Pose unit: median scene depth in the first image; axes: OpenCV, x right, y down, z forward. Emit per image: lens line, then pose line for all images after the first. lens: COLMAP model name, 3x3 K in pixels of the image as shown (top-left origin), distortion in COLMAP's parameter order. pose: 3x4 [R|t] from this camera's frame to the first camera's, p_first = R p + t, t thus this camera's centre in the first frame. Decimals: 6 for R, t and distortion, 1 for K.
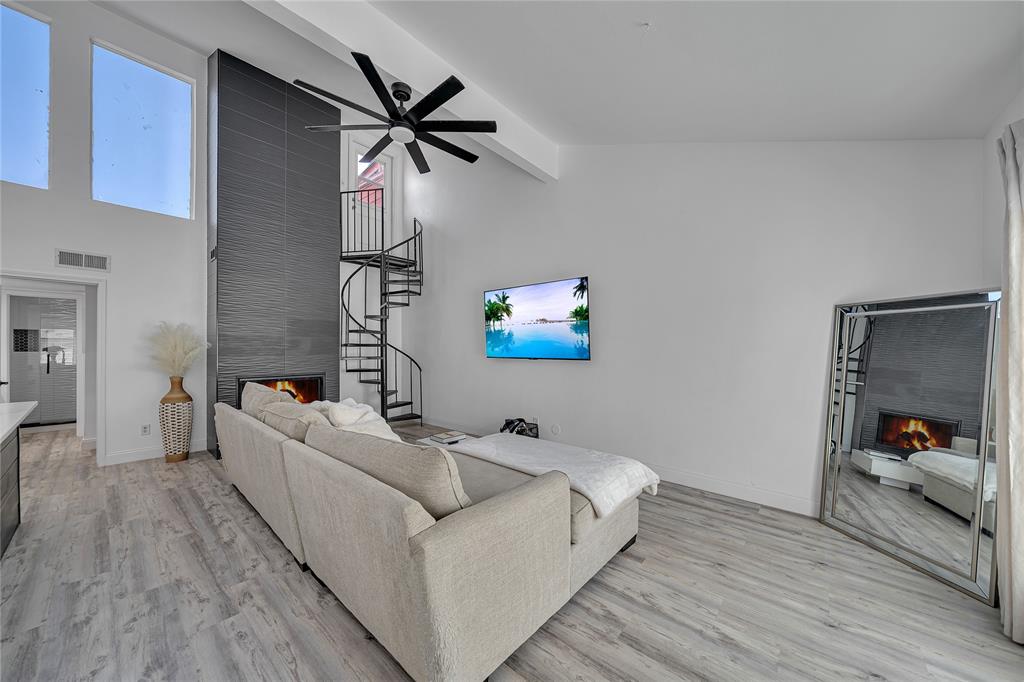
lens RADIAL K [[357.2, 0, 504.2], [0, 357.2, 353.6], [0, 0, 1]] dist [-0.003246, -0.000148]
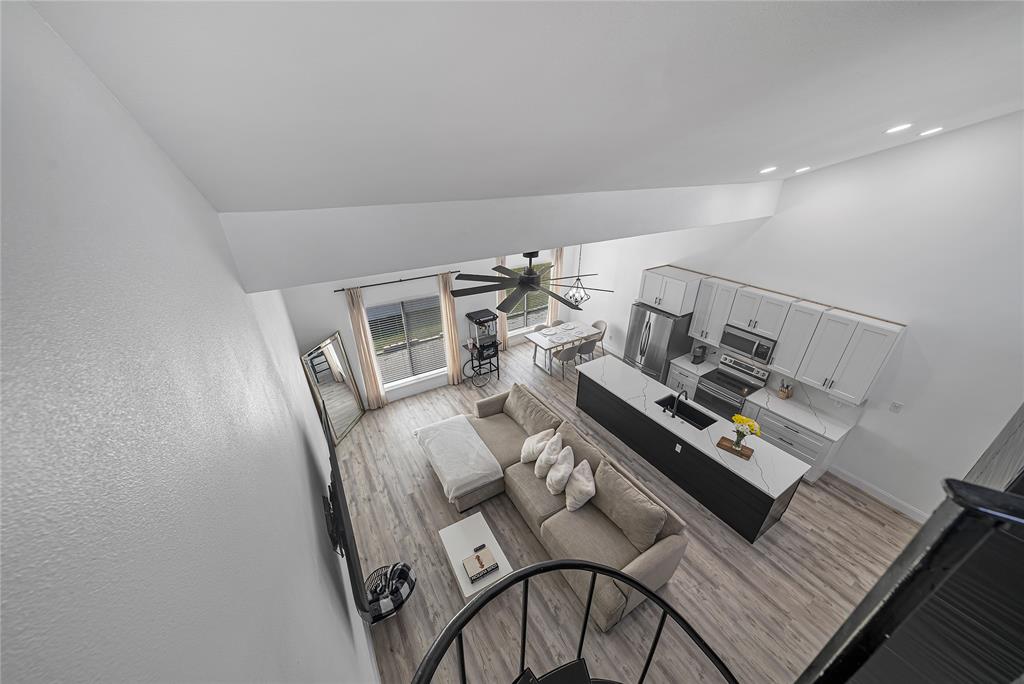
lens RADIAL K [[367.9, 0, 516.1], [0, 367.9, 354.6], [0, 0, 1]] dist [-0.004410, -0.000282]
pose [[-0.959843, -0.138711, 0.243844, -0.409215], [-0.000124, 0.869416, 0.494081, -0.739421], [-0.280536, 0.474210, -0.834520, 1.526562]]
